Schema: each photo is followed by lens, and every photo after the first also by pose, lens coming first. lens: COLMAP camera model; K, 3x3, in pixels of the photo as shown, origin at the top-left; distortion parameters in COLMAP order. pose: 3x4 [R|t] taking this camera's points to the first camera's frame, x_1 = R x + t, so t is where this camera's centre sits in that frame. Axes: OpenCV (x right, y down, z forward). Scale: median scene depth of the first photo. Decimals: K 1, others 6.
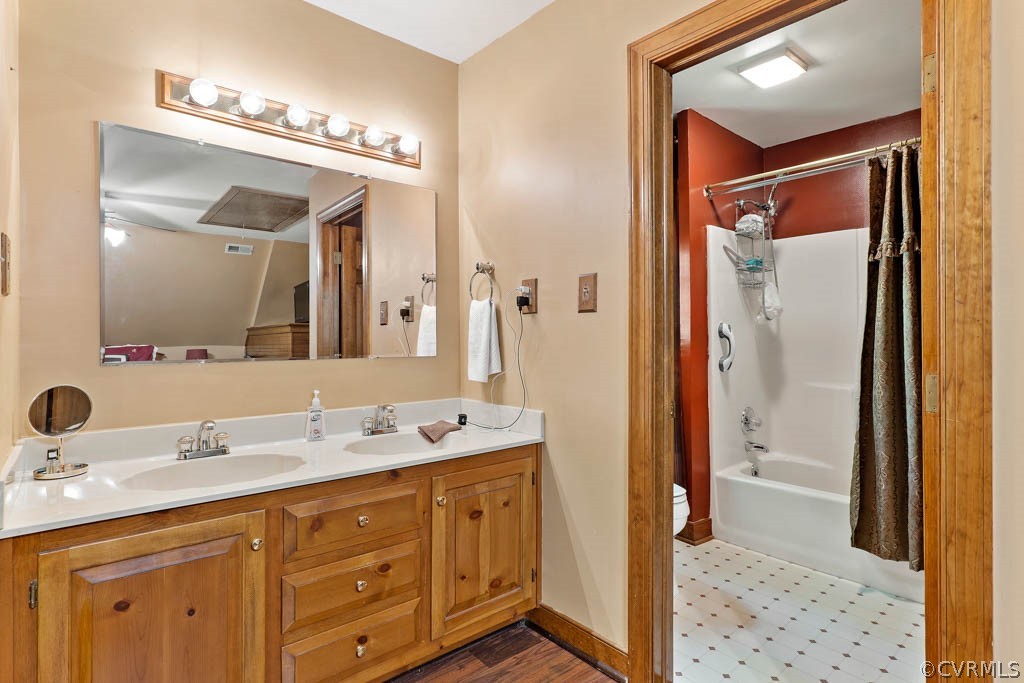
lens RADIAL K [[510.8, 0, 518.1], [0, 510.8, 336.5], [0, 0, 1]] dist [-0.005178, 0.003846]
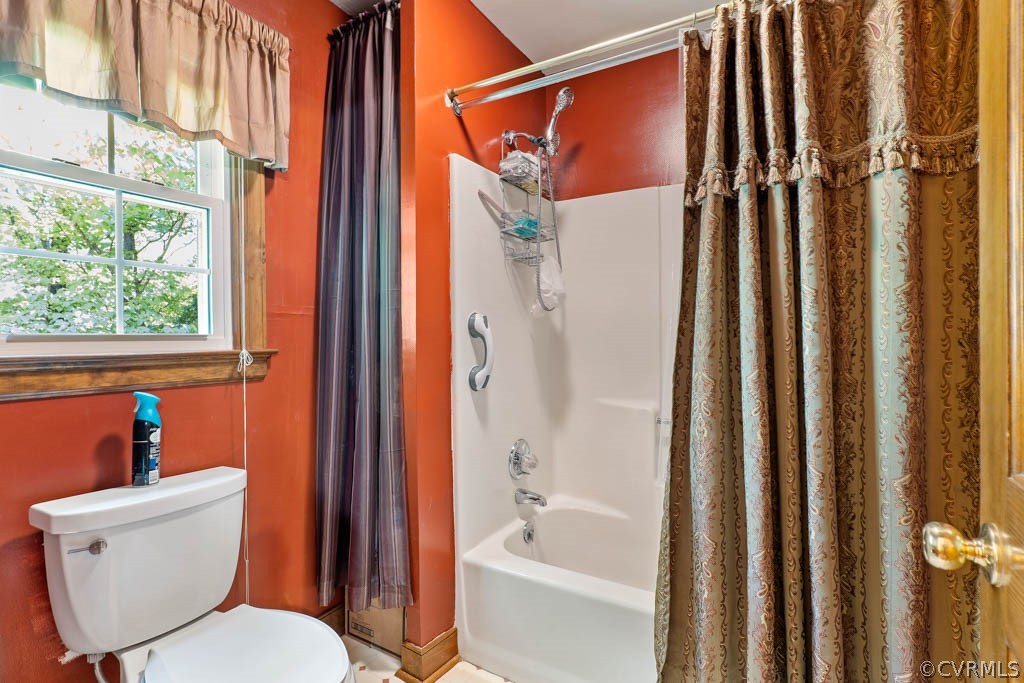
lens RADIAL K [[496.6, 0, 506.8], [0, 496.6, 341.3], [0, 0, 1]] dist [-0.015378, 0.001682]
pose [[0.951285, -0.002701, 0.308302, 0.251434], [-0.000582, 0.999944, 0.010556, 0.001454], [-0.308313, -0.010221, 0.951230, 0.411928]]
